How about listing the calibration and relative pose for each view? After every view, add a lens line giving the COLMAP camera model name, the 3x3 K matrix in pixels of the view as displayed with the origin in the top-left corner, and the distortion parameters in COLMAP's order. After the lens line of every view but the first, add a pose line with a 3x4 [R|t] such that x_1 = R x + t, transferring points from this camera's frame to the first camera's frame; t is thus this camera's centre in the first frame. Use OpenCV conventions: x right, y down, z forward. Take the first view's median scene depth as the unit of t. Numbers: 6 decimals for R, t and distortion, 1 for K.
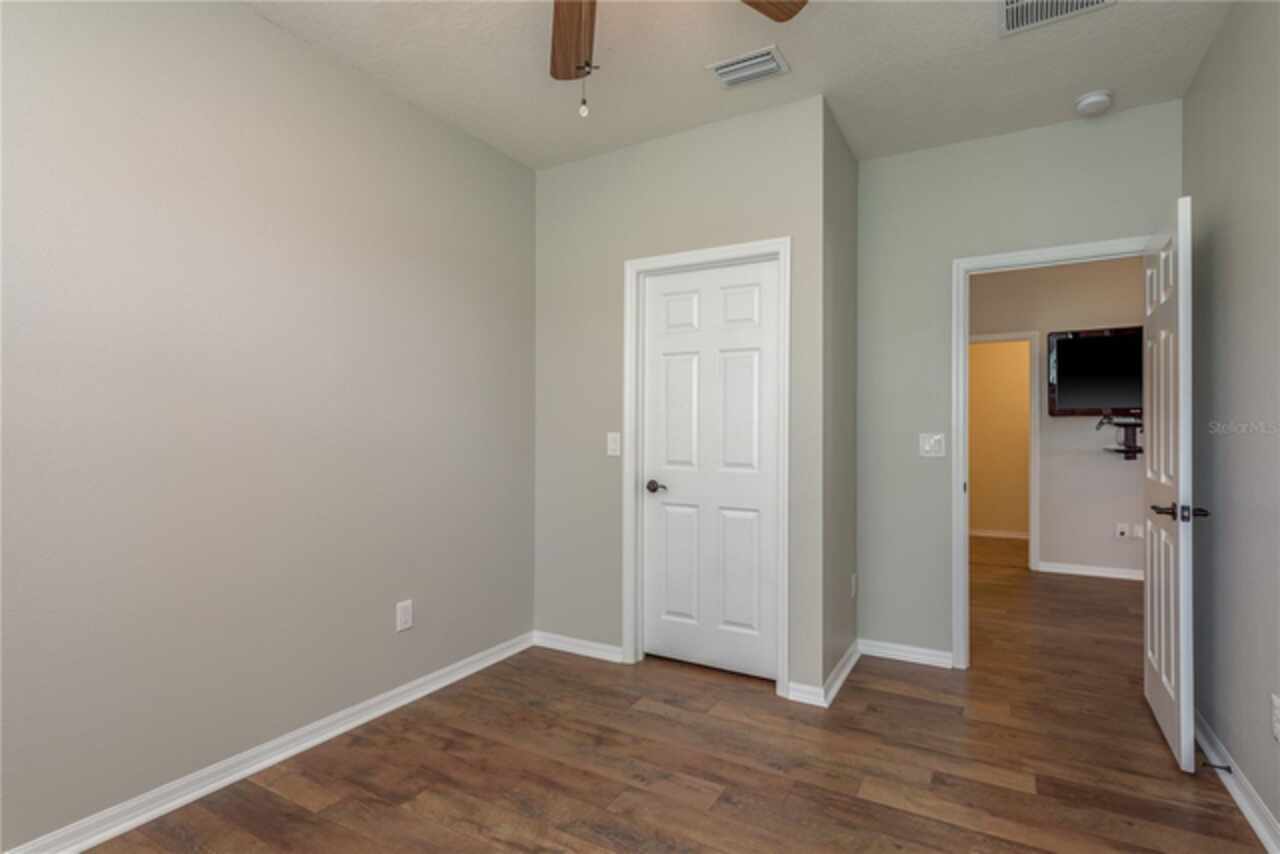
lens RADIAL K [[632.8, 0, 640.8], [0, 632.8, 429.5], [0, 0, 1]] dist [0.007231, -0.002068]
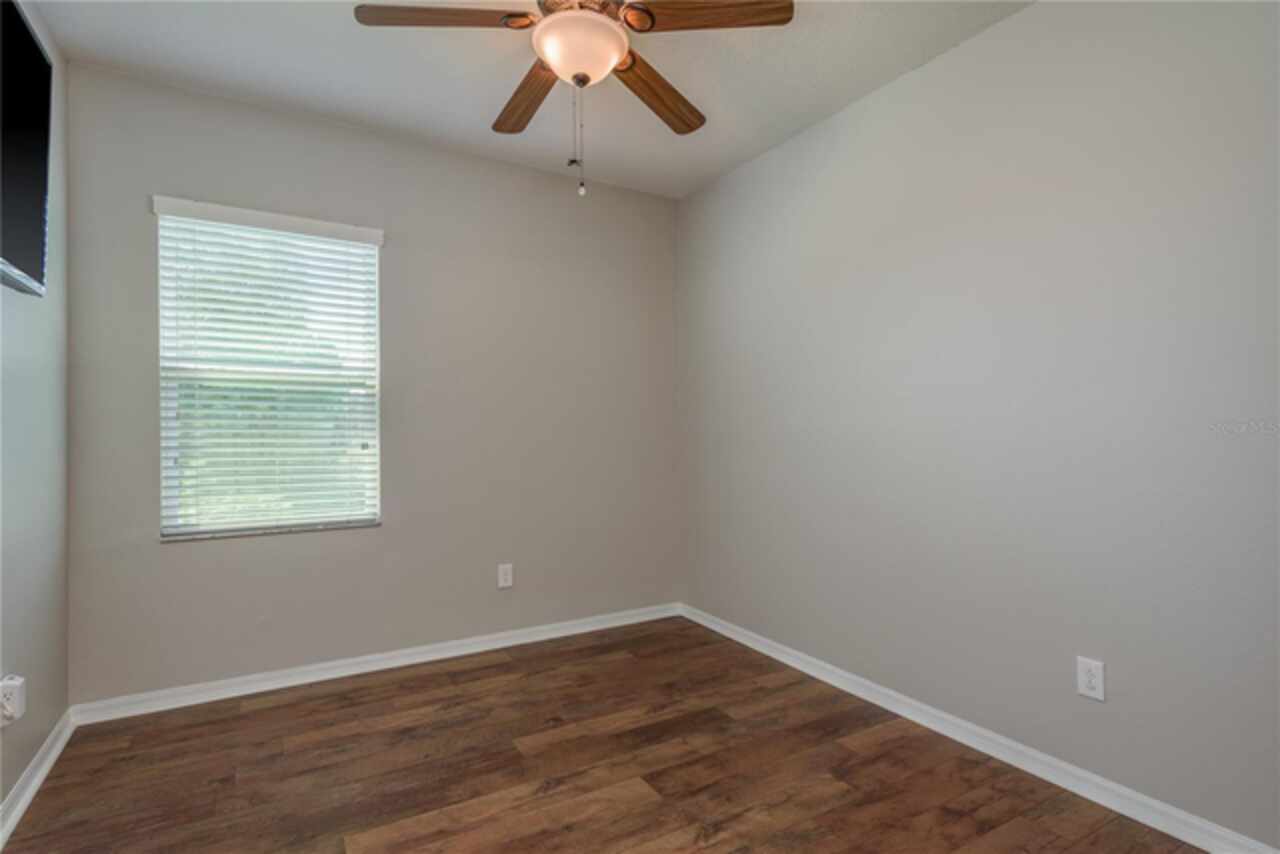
lens RADIAL K [[632.8, 0, 642.4], [0, 632.8, 428.2], [0, 0, 1]] dist [0.007231, -0.002068]
pose [[-0.494035, -0.009346, -0.869392, 0.683704], [0.000931, 0.999936, -0.011278, 0.014321], [0.869442, -0.006381, -0.493995, 1.187828]]
